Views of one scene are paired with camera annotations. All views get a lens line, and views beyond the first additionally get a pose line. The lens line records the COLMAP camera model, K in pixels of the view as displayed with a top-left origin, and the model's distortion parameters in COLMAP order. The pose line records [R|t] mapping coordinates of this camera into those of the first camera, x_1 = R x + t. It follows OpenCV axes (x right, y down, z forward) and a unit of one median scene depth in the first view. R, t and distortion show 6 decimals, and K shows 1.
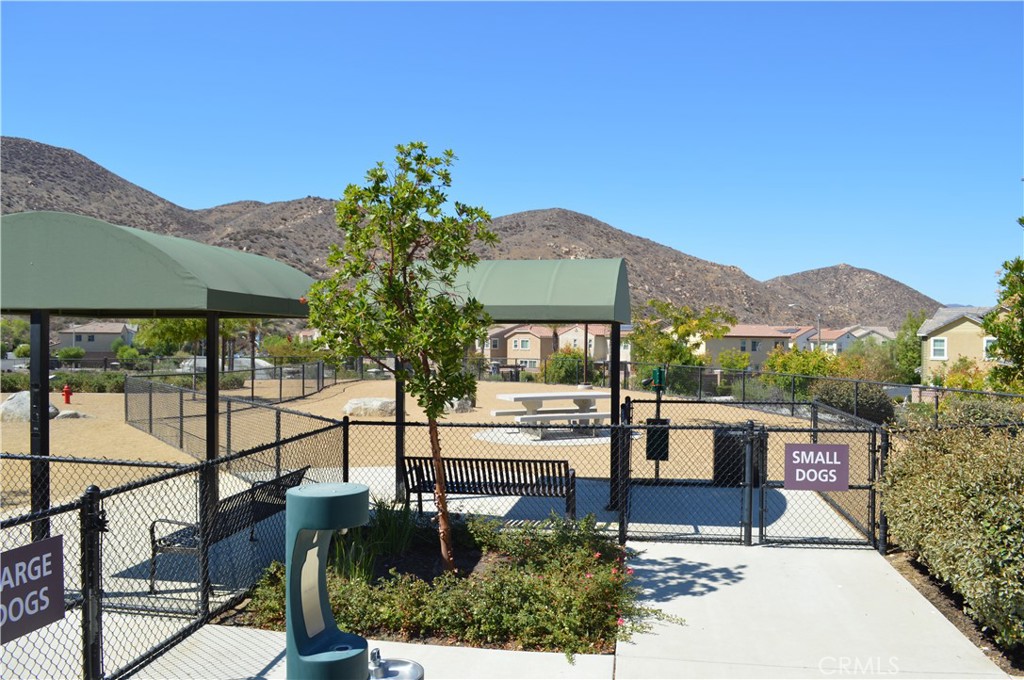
lens RADIAL K [[817.3, 0, 516.4], [0, 817.3, 341.8], [0, 0, 1]] dist [-0.082742, 0.012226]
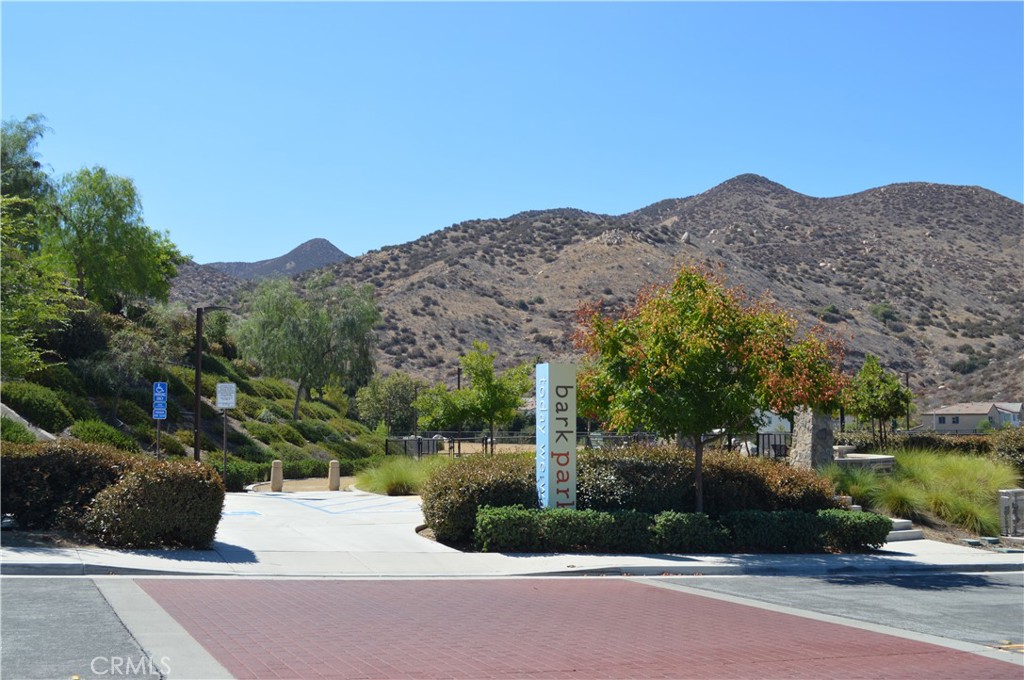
lens RADIAL K [[1190.3, 0, 512.7], [0, 1190.3, 339.3], [0, 0, 1]] dist [-0.056955, 0.000000]
pose [[0.605019, -0.064752, -0.793574, 2.845933], [0.004300, 0.996939, -0.078067, 0.079230], [0.796200, 0.043820, 0.603445, -2.578620]]
